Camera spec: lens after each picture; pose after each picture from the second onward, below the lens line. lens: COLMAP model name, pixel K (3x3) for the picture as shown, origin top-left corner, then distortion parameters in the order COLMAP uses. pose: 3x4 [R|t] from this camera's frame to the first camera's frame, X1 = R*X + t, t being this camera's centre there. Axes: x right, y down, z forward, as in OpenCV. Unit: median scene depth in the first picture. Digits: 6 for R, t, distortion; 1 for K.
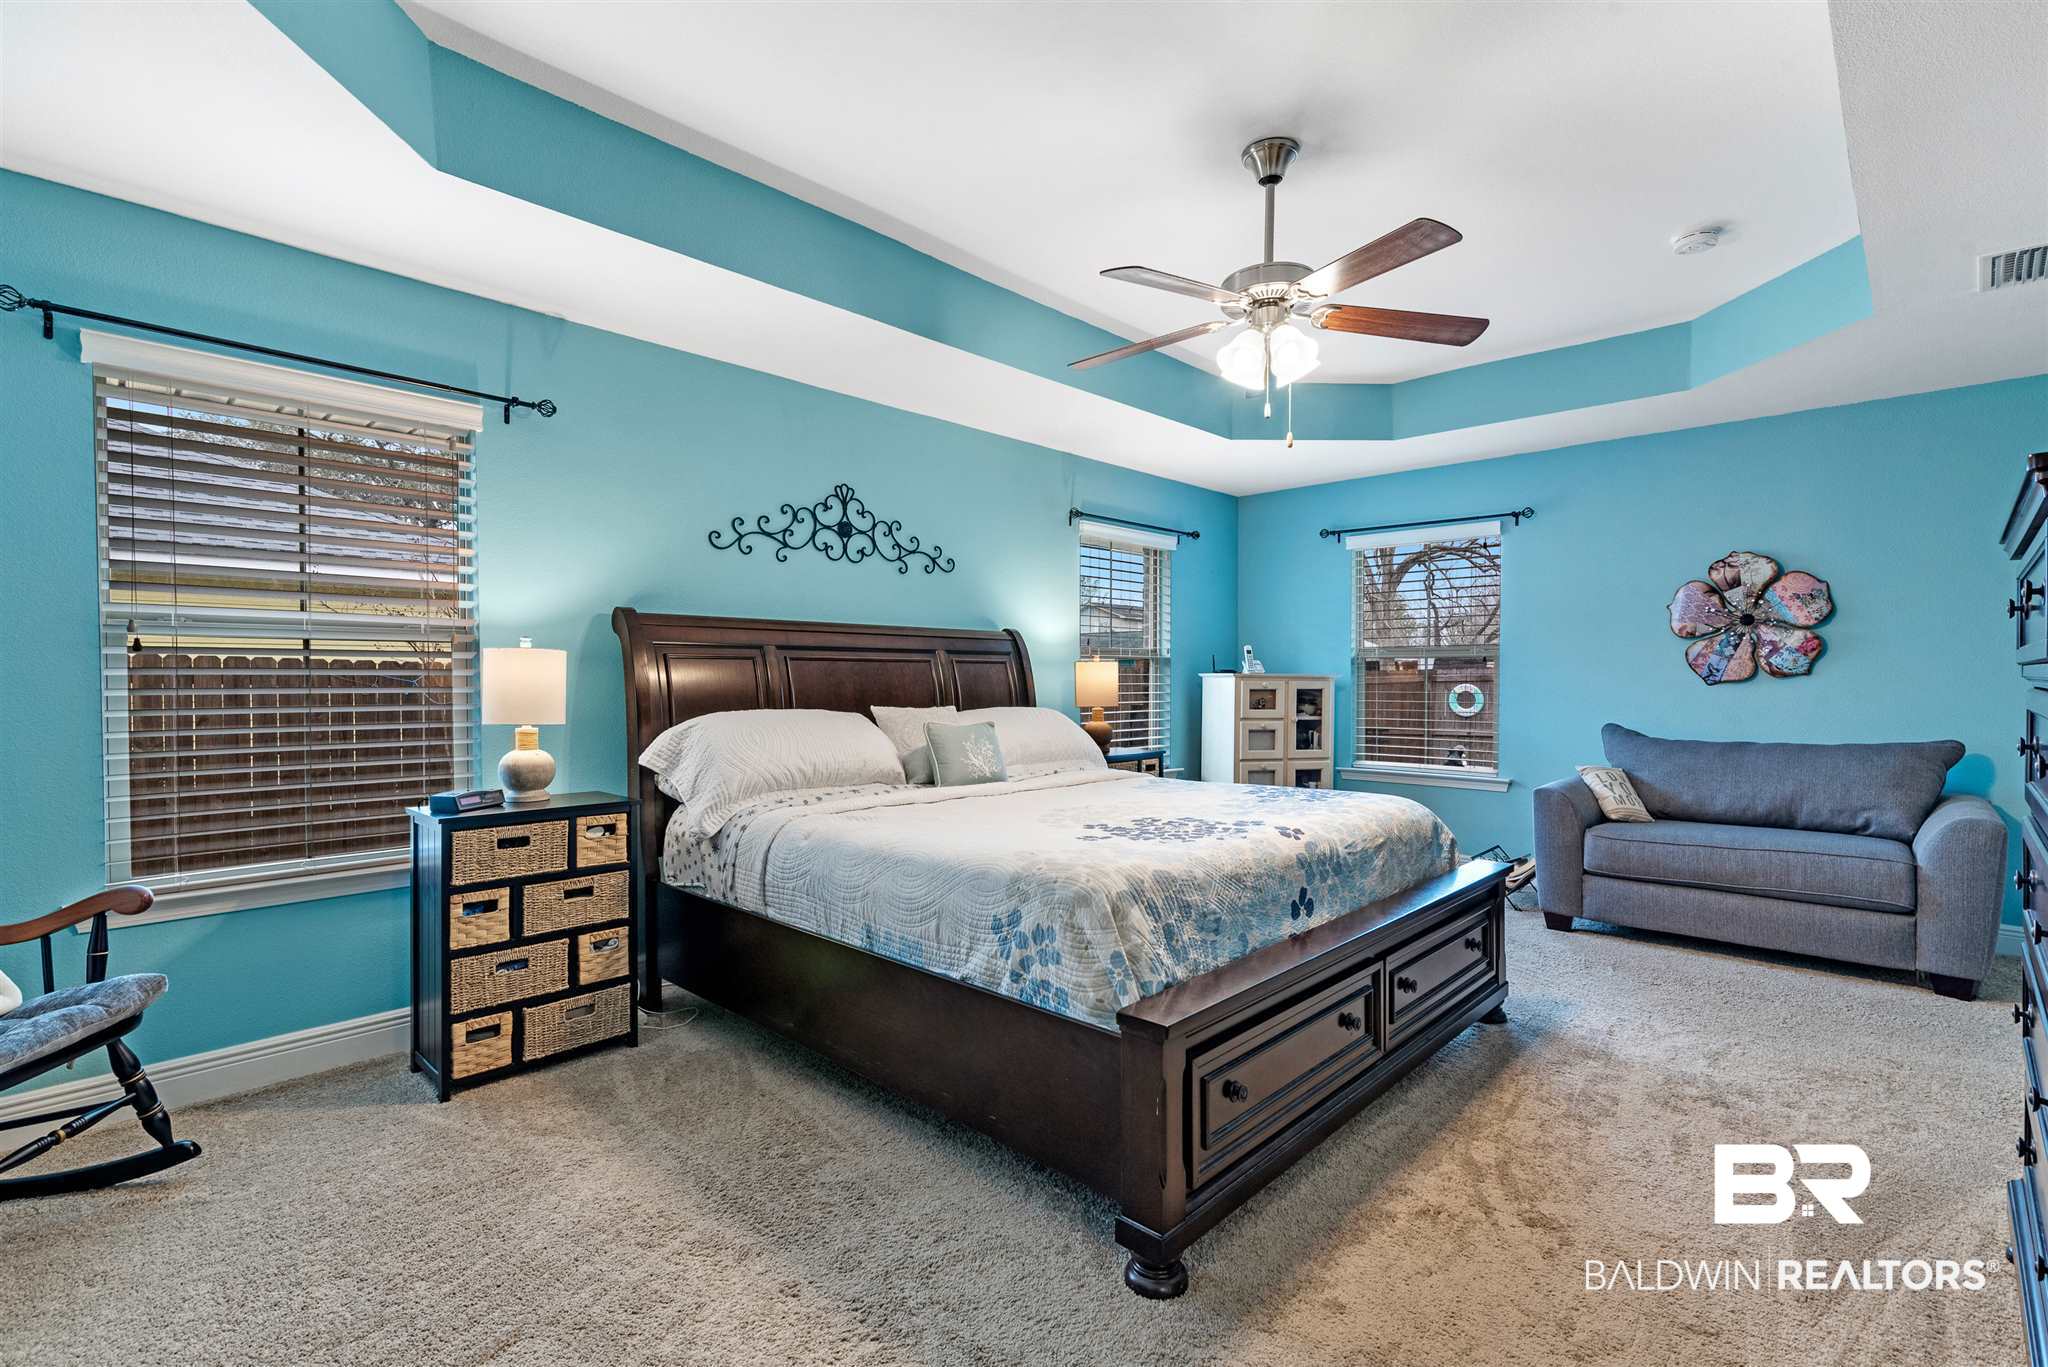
lens RADIAL K [[934.0, 0, 1032.5], [0, 934.0, 701.0], [0, 0, 1]] dist [0.013940, 0.000156]
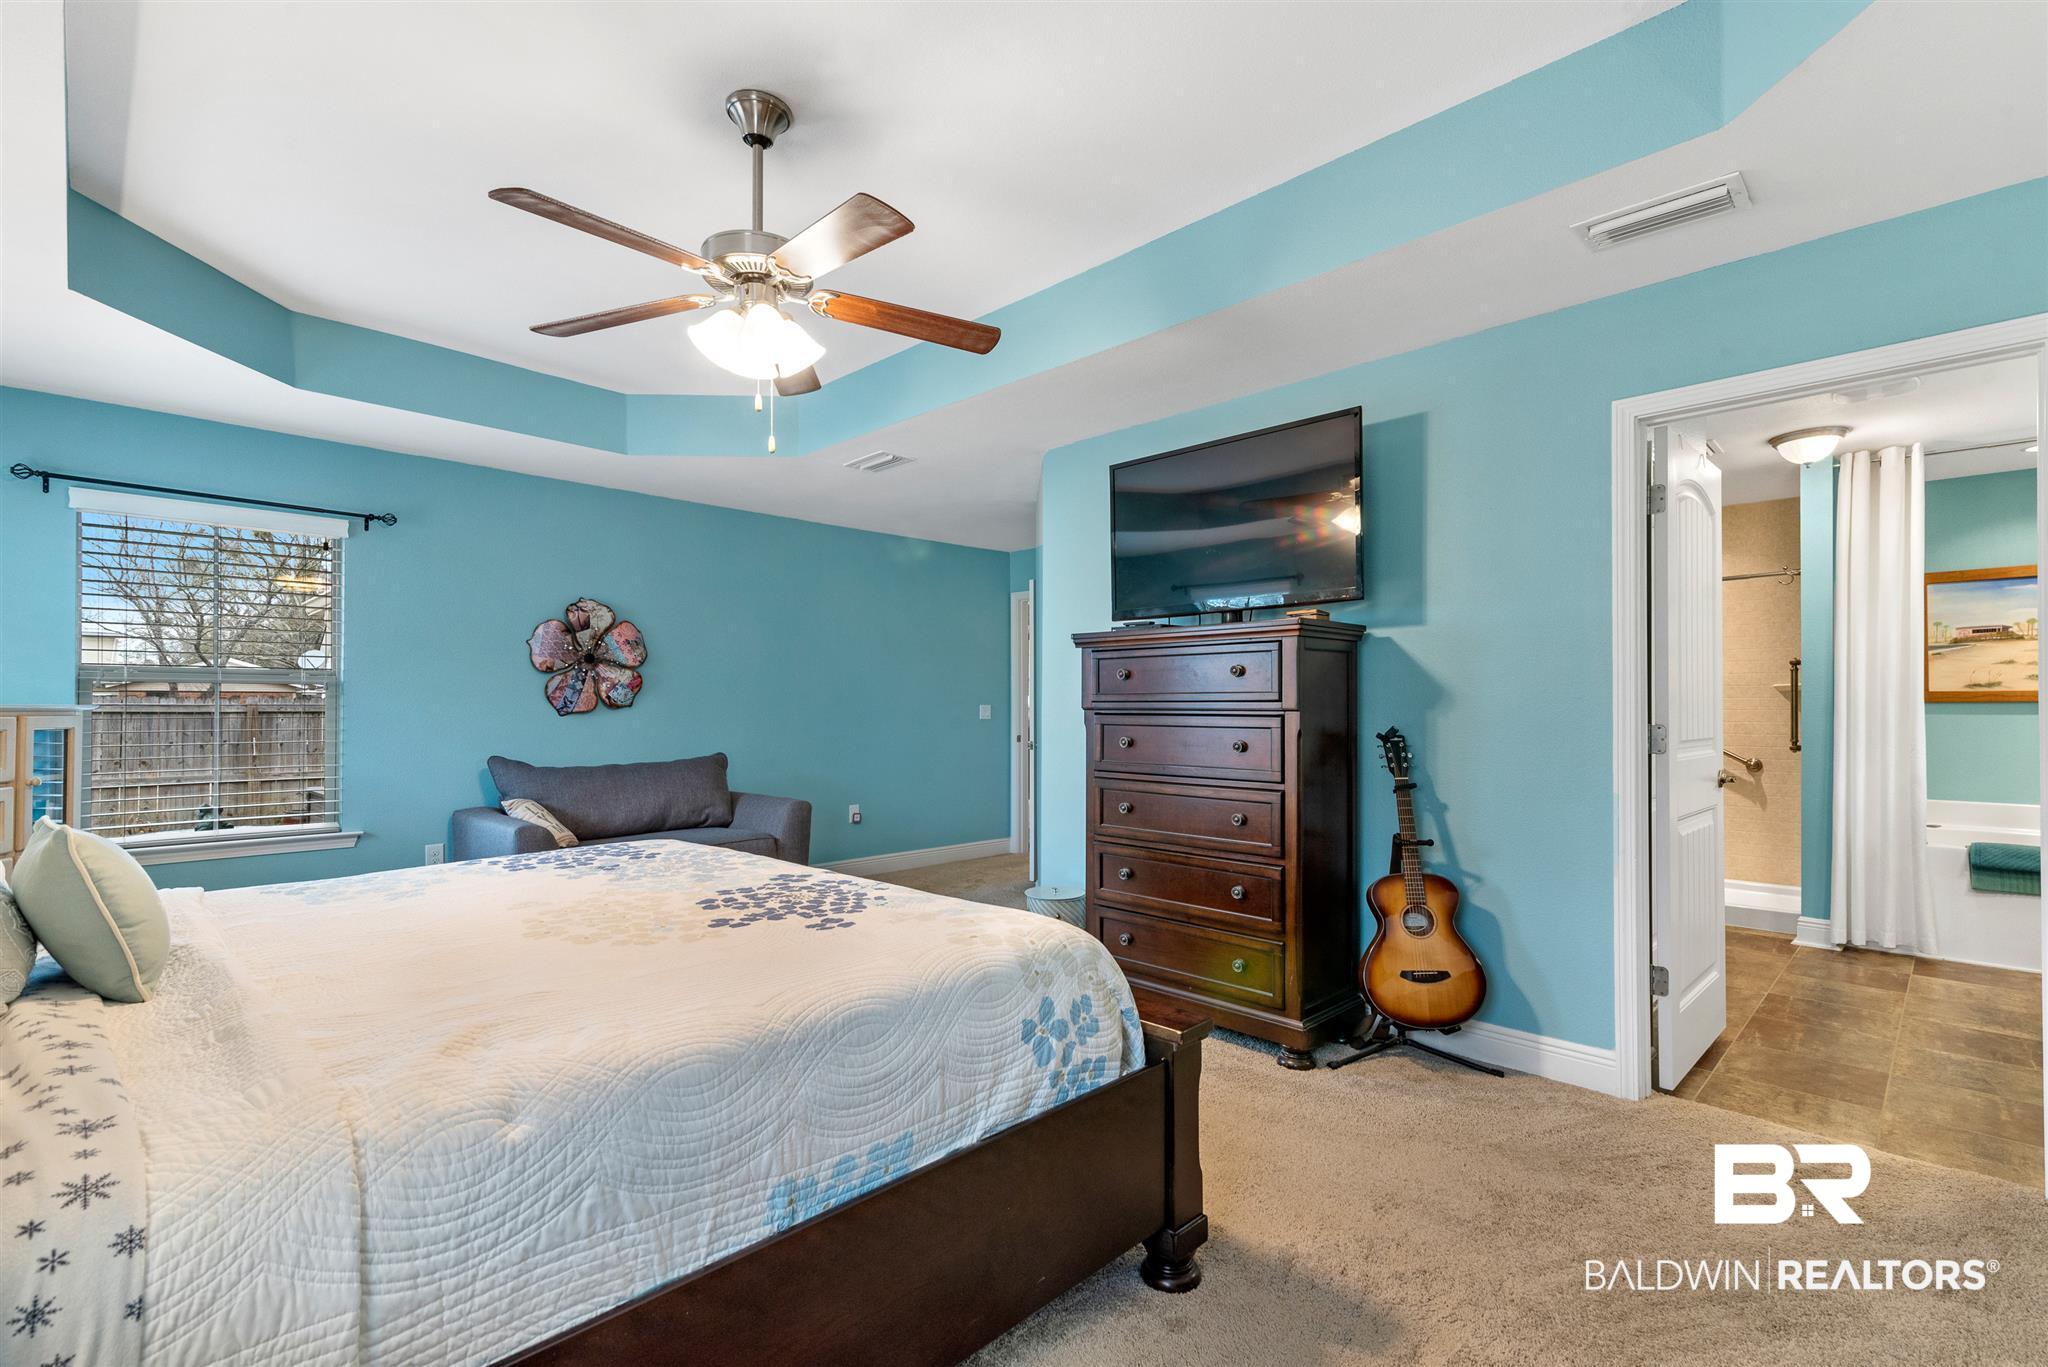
lens RADIAL K [[934.0, 0, 1032.5], [0, 934.0, 701.0], [0, 0, 1]] dist [0.013940, 0.000156]
pose [[0.016958, 0.006560, 0.999835, -0.382895], [0.027448, 0.999599, -0.007024, -0.012341], [-0.999479, 0.027563, 0.016771, 0.460691]]
